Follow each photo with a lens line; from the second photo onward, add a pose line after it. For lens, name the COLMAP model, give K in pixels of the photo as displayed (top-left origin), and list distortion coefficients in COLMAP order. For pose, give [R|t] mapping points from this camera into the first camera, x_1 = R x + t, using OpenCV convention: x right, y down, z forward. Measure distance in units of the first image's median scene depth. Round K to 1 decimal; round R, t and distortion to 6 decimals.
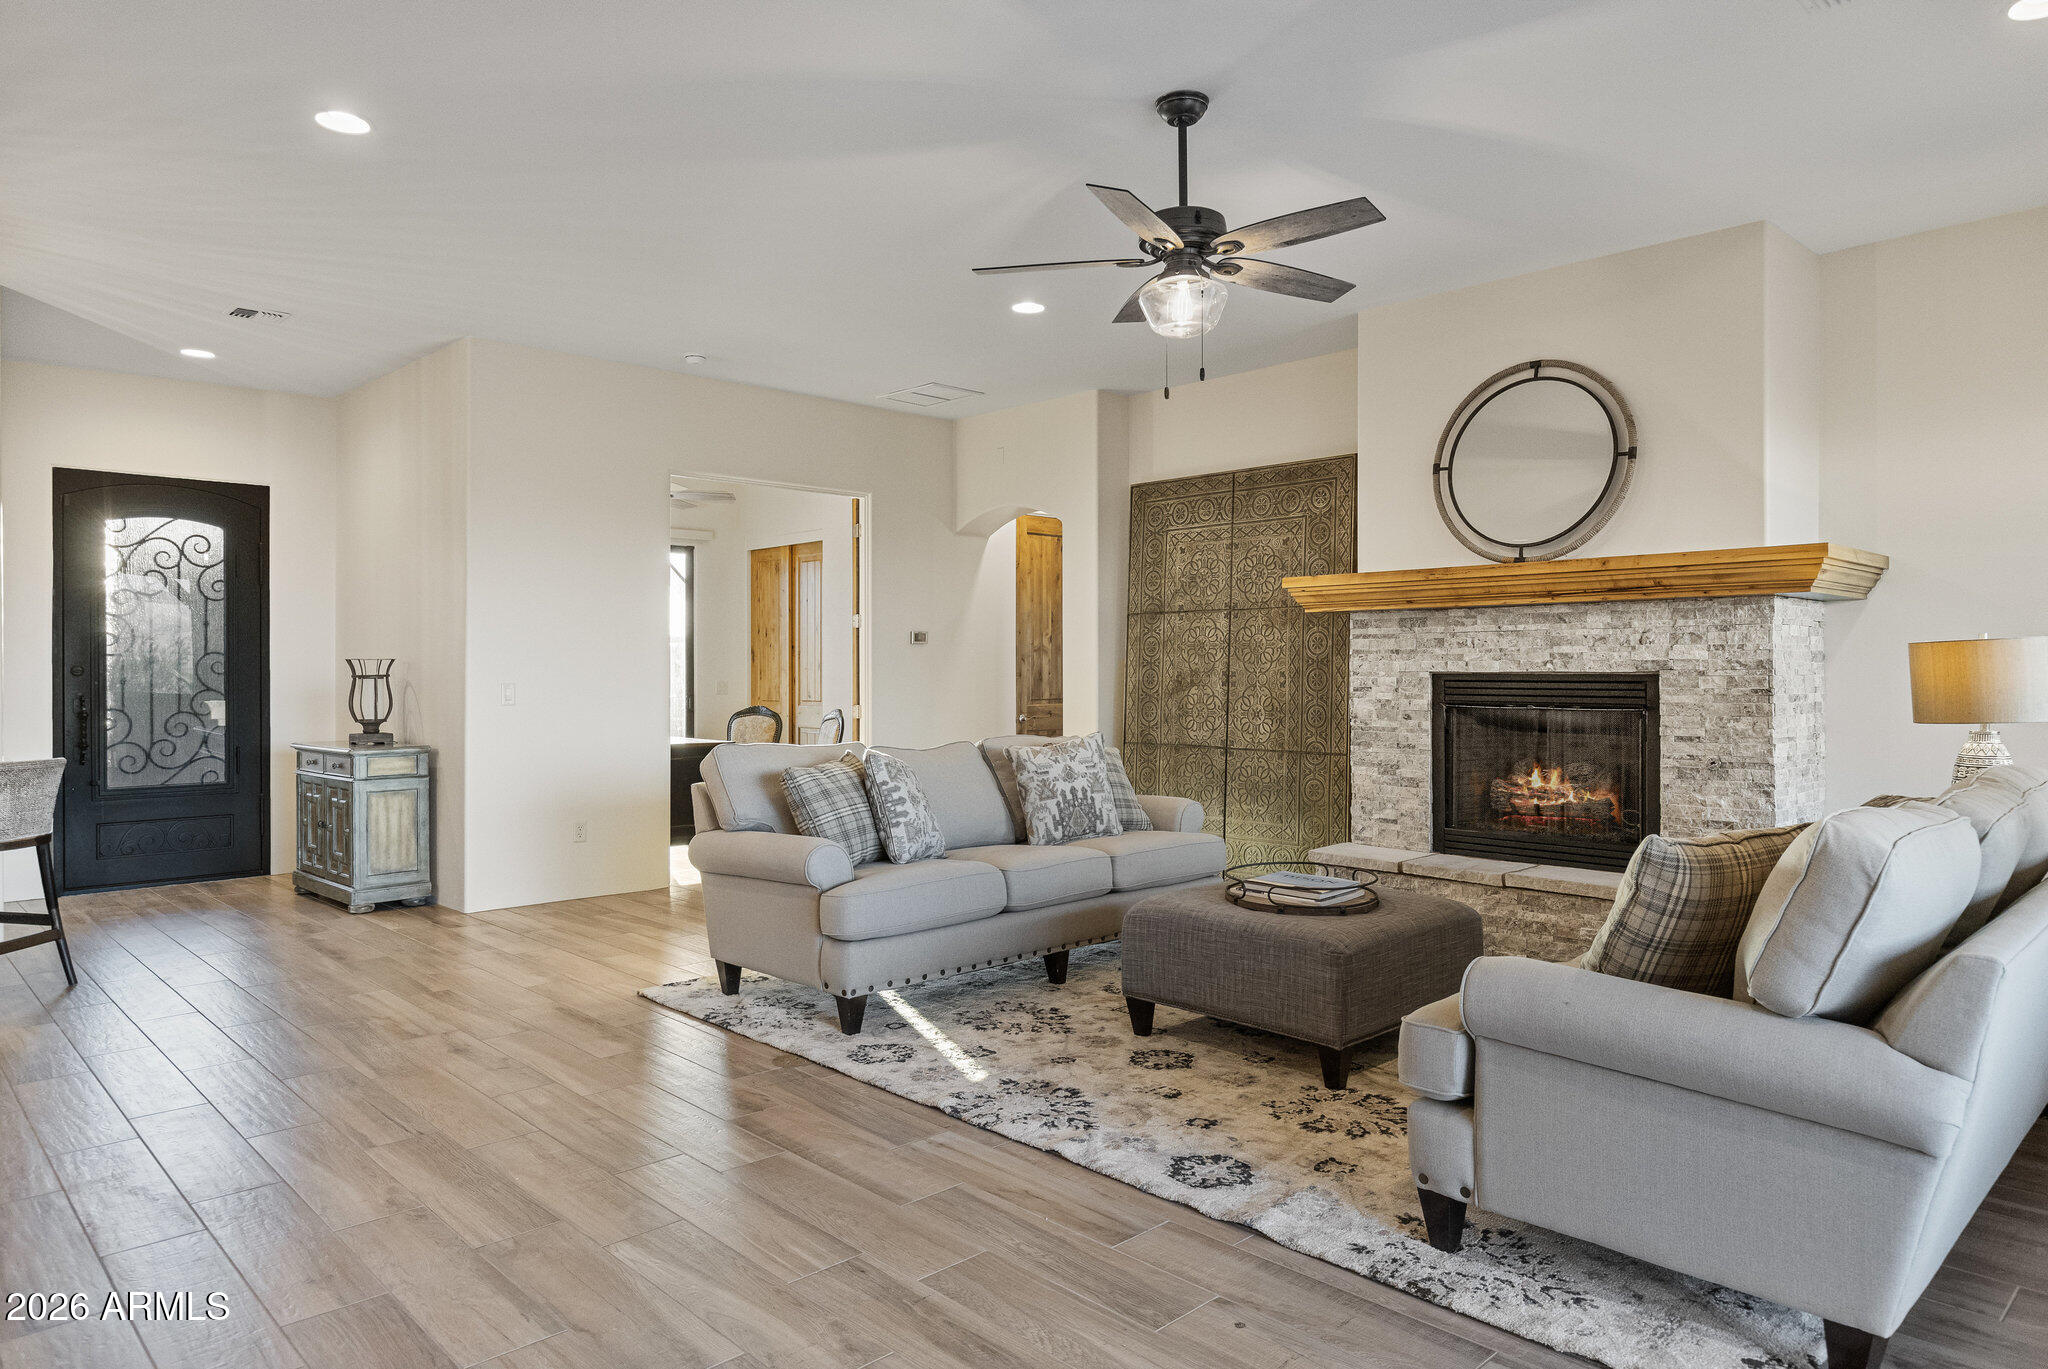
lens RADIAL K [[1281.4, 0, 1042.1], [0, 1281.4, 661.3], [0, 0, 1]] dist [0.007946, -0.002580]
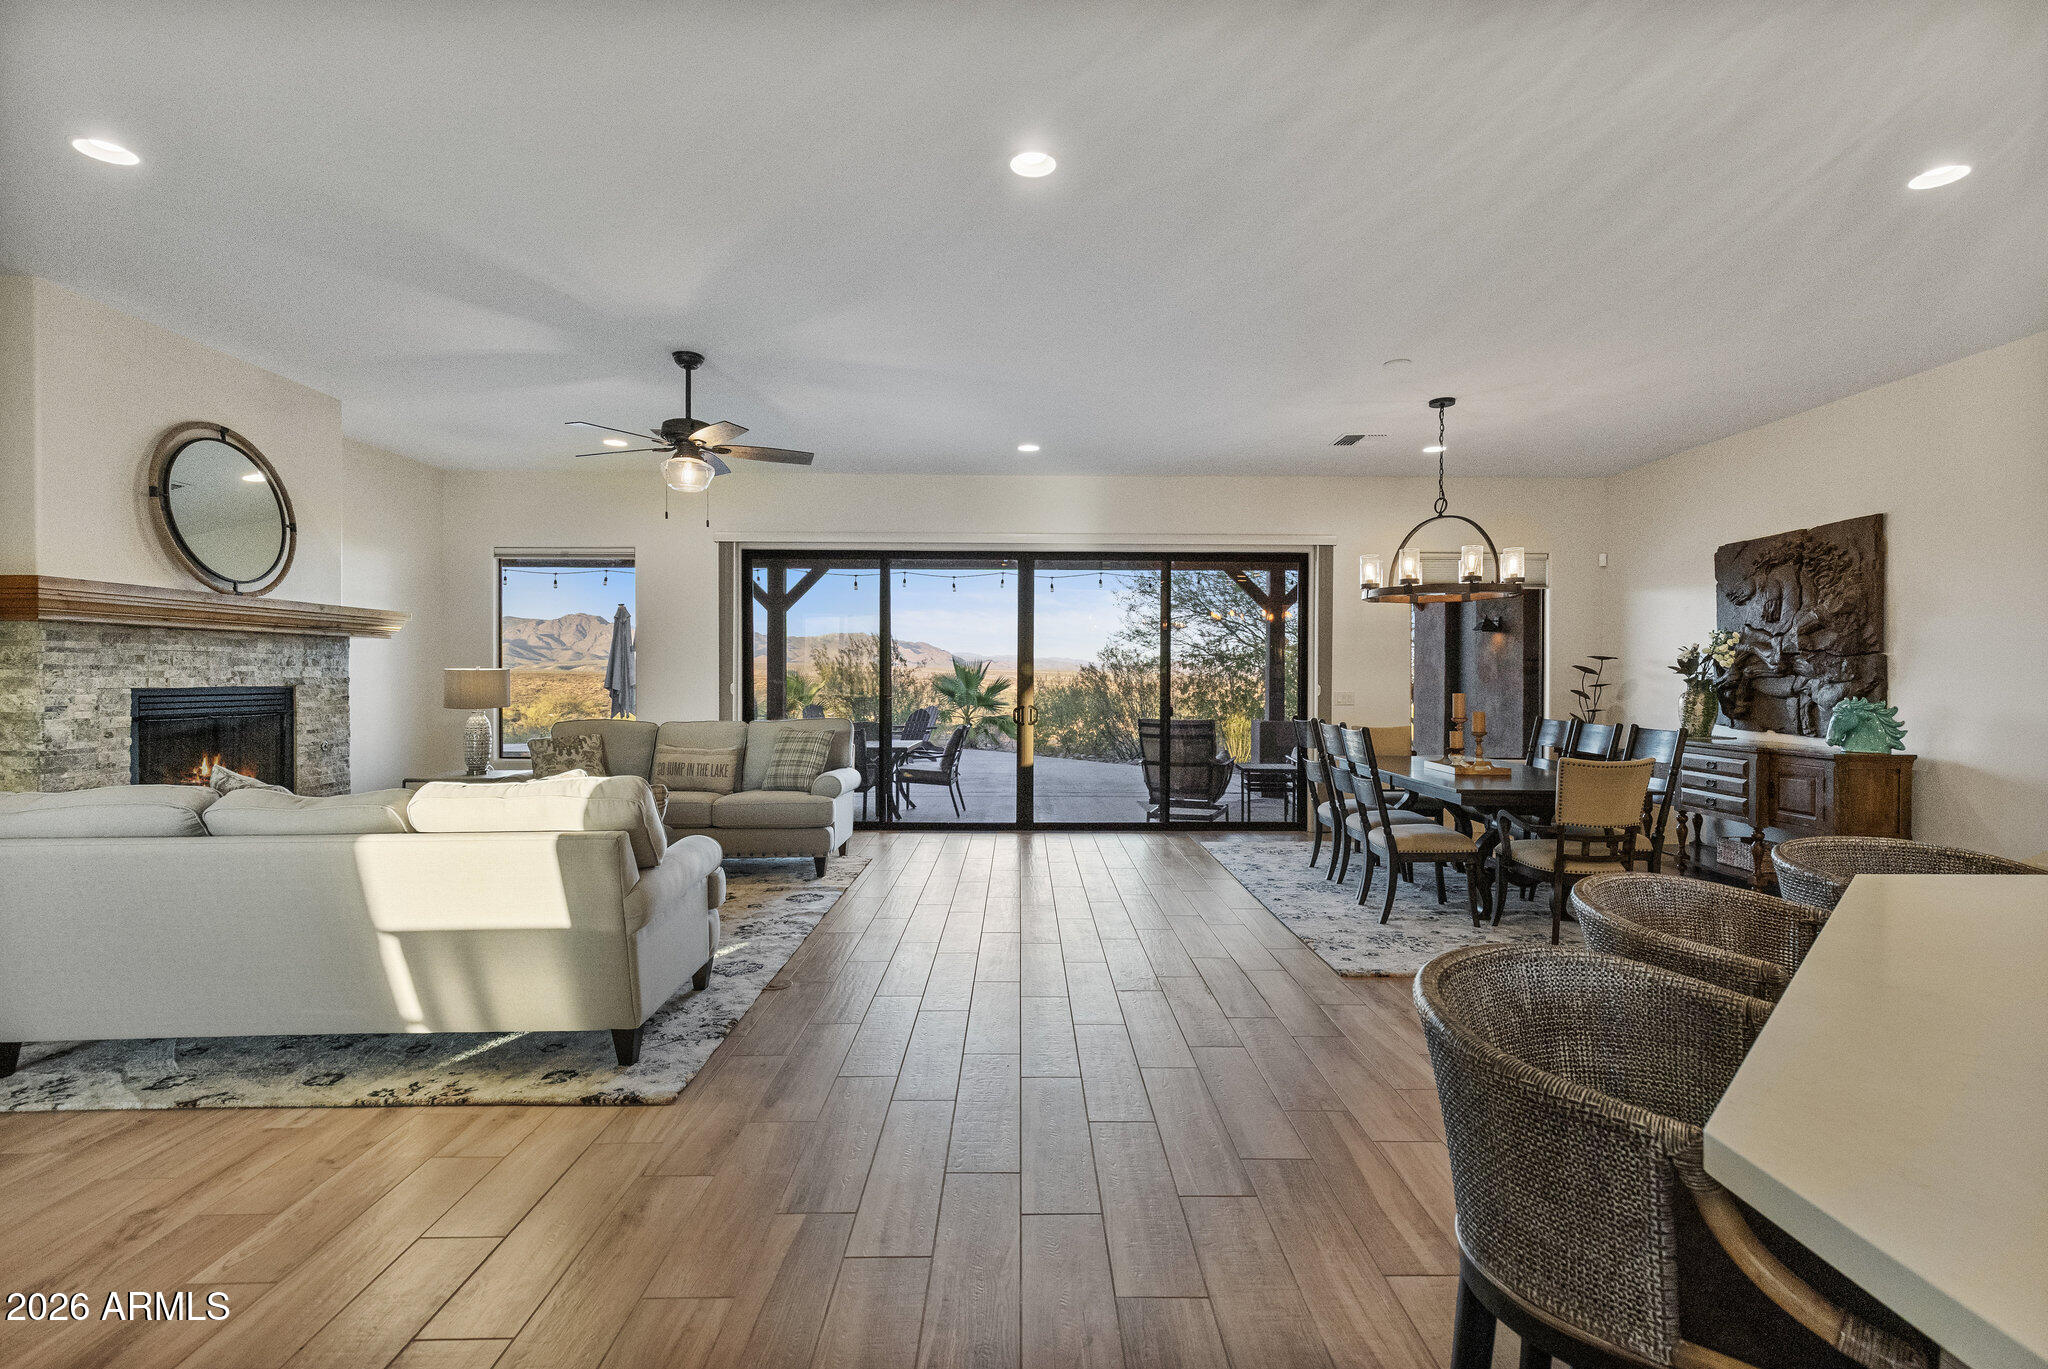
lens RADIAL K [[944.3, 0, 1040.7], [0, 944.3, 685.0], [0, 0, 1]] dist [0.009594, -0.001887]
pose [[-0.730726, -0.006915, 0.682635, -0.784259], [-0.005311, 0.999976, 0.004445, -0.001588], [-0.682650, -0.000377, -0.730746, 1.135522]]
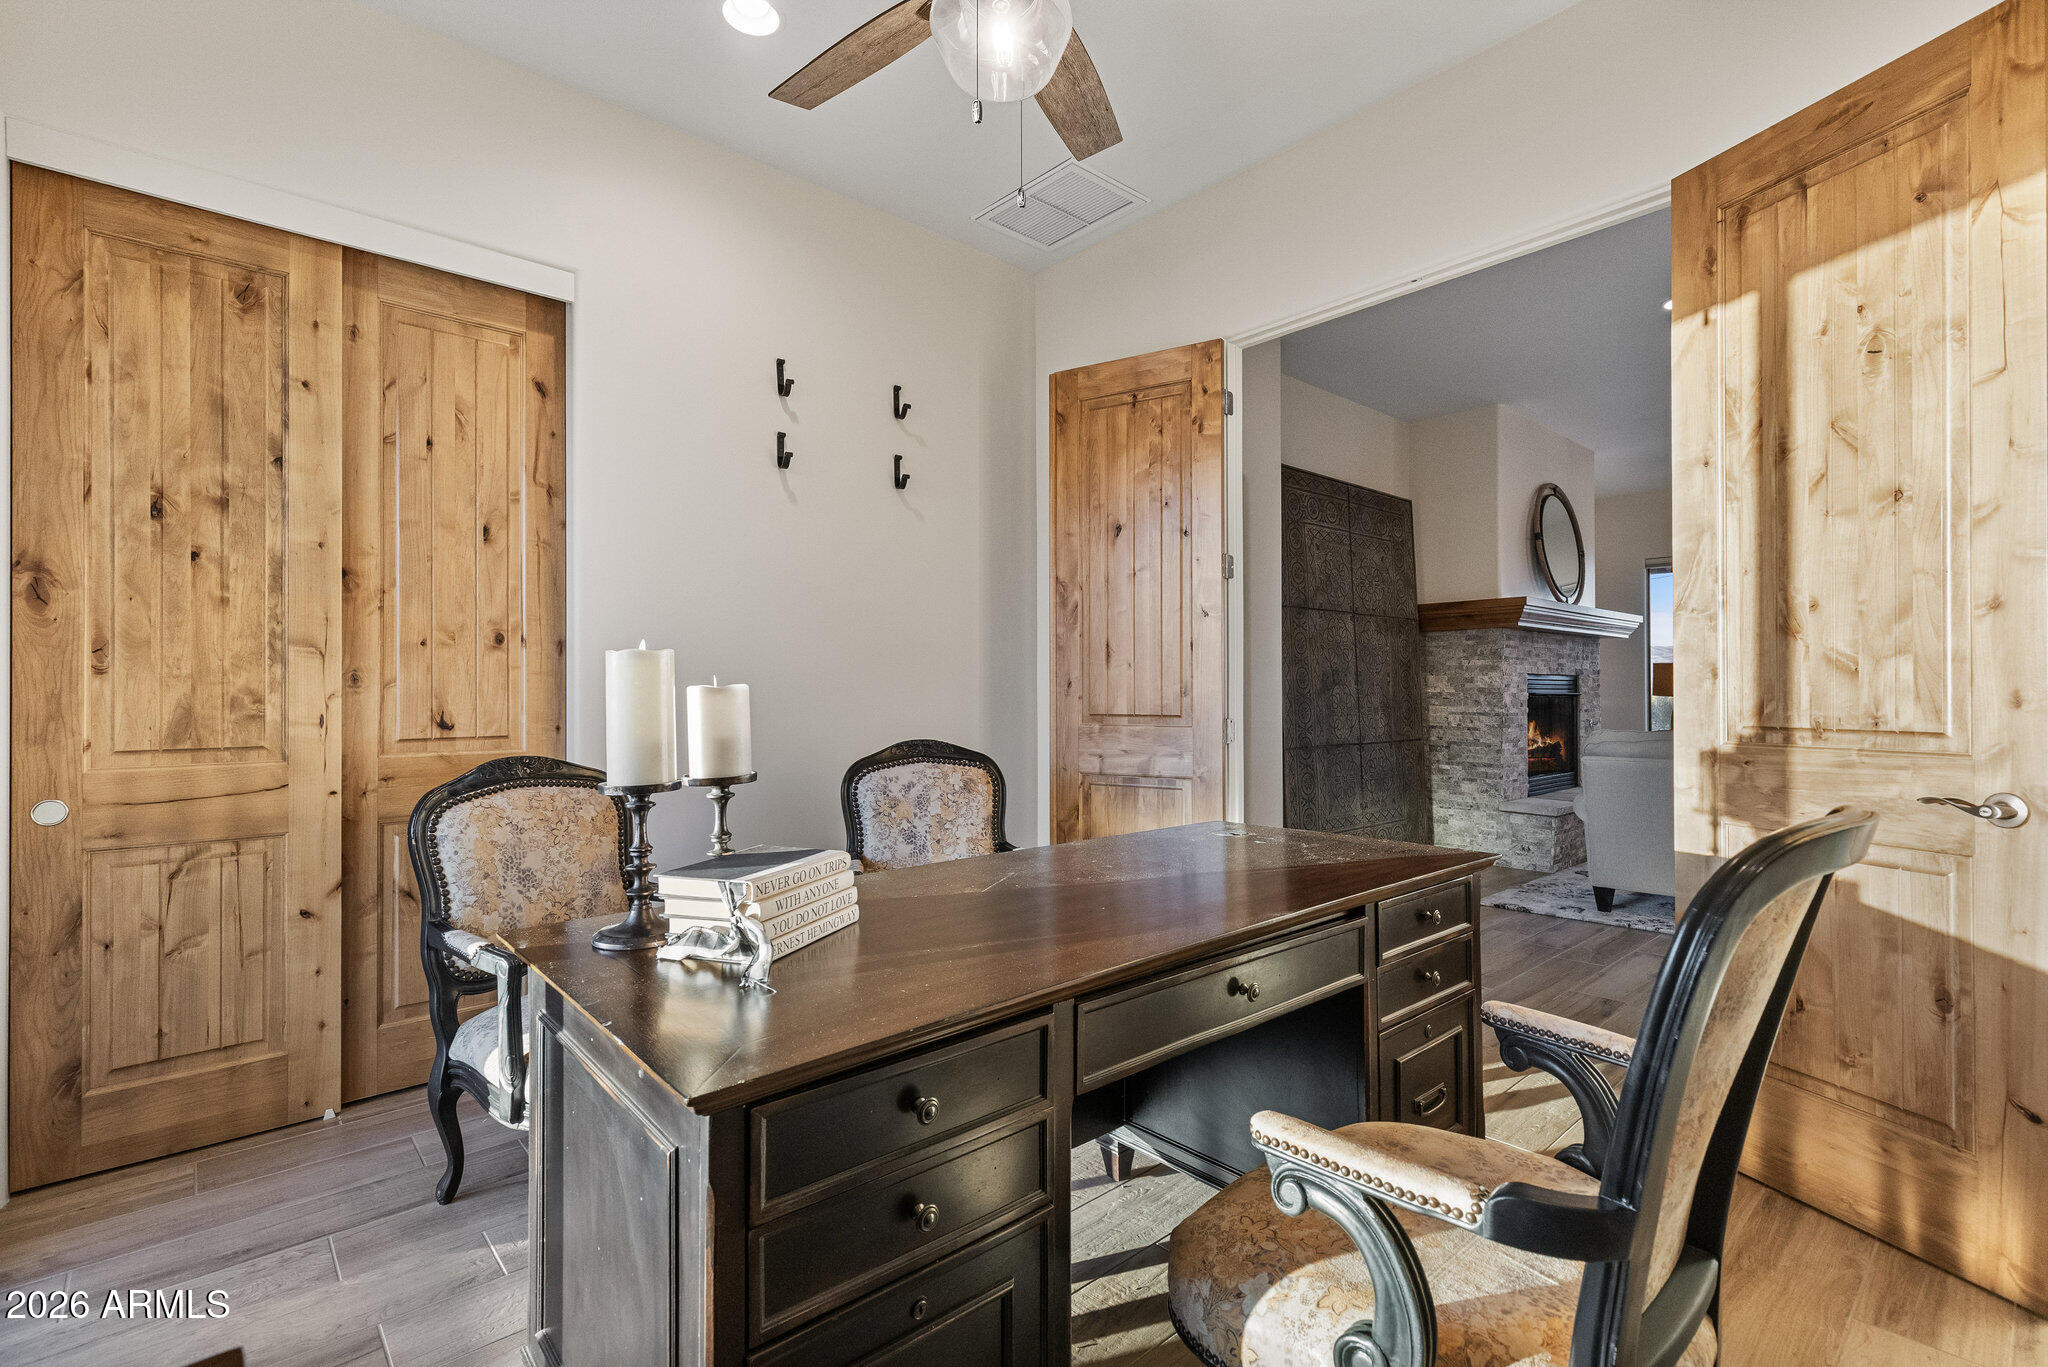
lens RADIAL K [[944.3, 0, 1021.6], [0, 944.3, 684.2], [0, 0, 1]] dist [0.009594, -0.001887]
pose [[0.062090, 0.007467, 0.998043, -0.858082], [-0.007939, 0.999944, -0.006987, 0.034469], [-0.998039, -0.007490, 0.062146, 1.615211]]
